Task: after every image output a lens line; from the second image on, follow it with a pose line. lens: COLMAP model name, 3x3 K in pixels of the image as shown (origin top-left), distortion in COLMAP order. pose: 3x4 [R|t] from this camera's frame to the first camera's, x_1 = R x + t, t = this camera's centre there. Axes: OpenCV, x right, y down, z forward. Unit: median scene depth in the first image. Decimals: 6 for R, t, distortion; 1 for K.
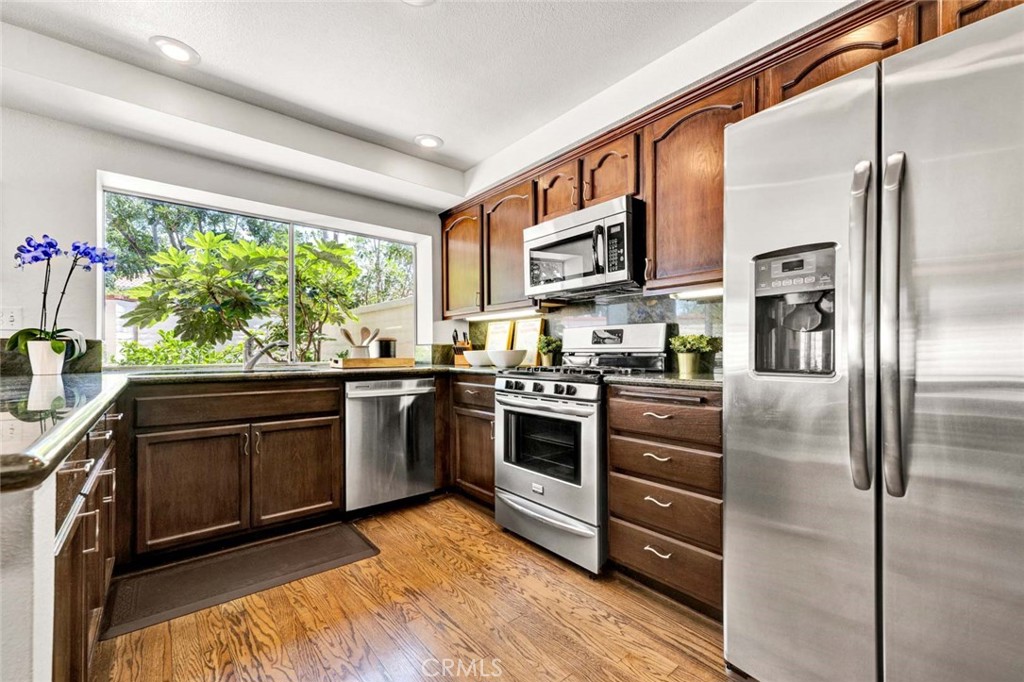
lens RADIAL K [[418.5, 0, 514.6], [0, 418.5, 345.7], [0, 0, 1]] dist [-0.000516, -0.000025]
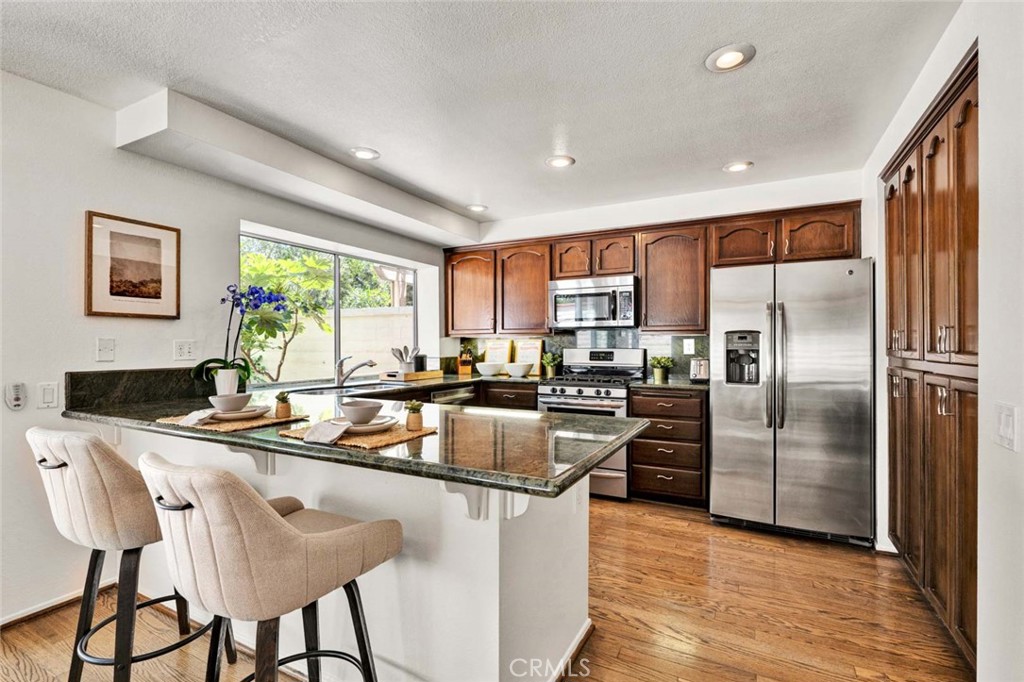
lens RADIAL K [[469.8, 0, 506.6], [0, 469.8, 344.4], [0, 0, 1]] dist [0.001306, 0.000128]
pose [[0.927968, -0.001950, 0.372655, -0.846404], [-0.004681, 0.999846, 0.016886, -0.104694], [-0.372630, -0.017414, 0.927816, -0.524845]]
